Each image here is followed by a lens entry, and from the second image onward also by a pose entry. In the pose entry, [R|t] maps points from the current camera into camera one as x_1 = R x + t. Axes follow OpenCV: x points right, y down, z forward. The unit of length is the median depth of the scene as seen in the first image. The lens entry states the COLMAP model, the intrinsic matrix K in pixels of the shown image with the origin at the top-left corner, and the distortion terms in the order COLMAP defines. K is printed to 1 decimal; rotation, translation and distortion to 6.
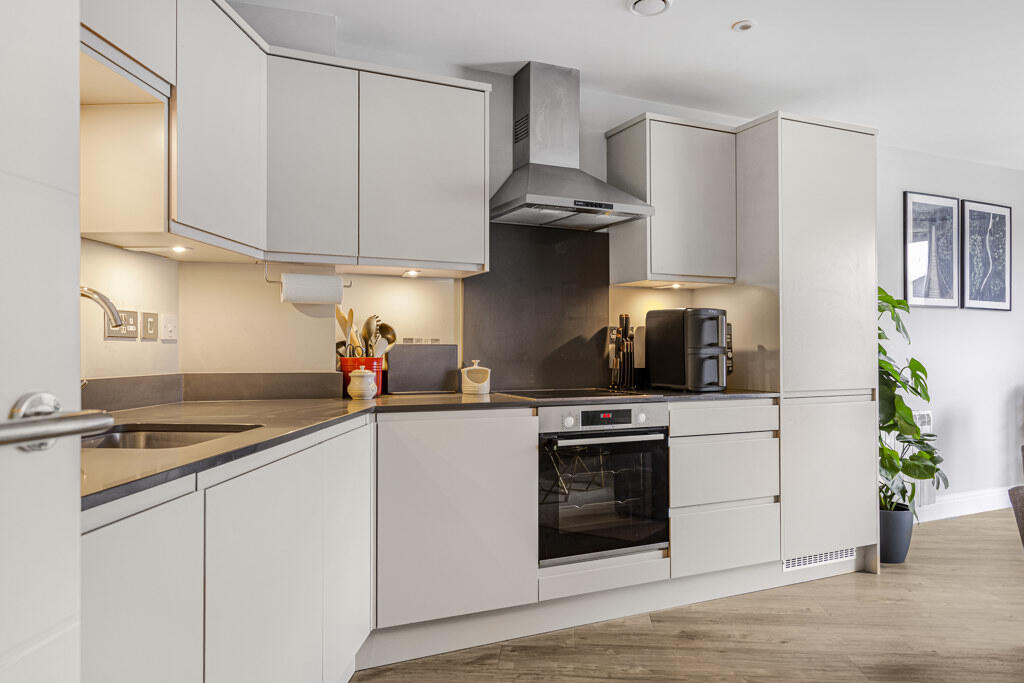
lens RADIAL K [[684.9, 0, 512.0], [0, 684.9, 341.5], [0, 0, 1]] dist [0.003661, 0.000357]
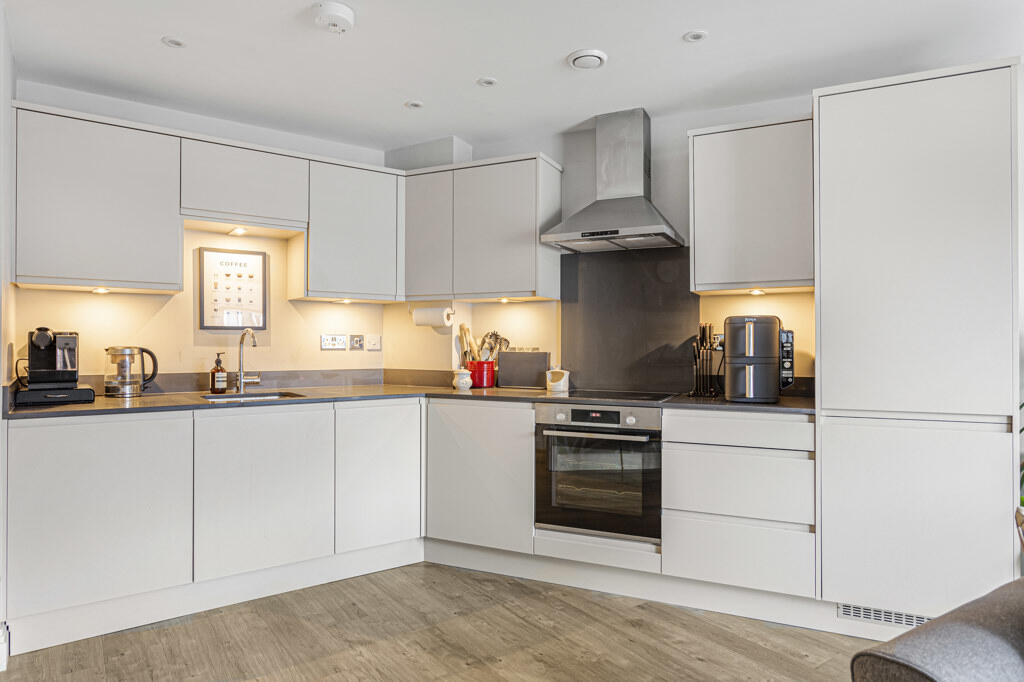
lens RADIAL K [[619.3, 0, 512.0], [0, 619.3, 341.0], [0, 0, 1]] dist [0.000667, 0.001135]
pose [[0.641170, -0.006098, -0.767375, 0.852644], [0.007401, 0.999971, -0.001762, -0.016605], [0.767364, -0.004549, 0.641196, 0.213884]]
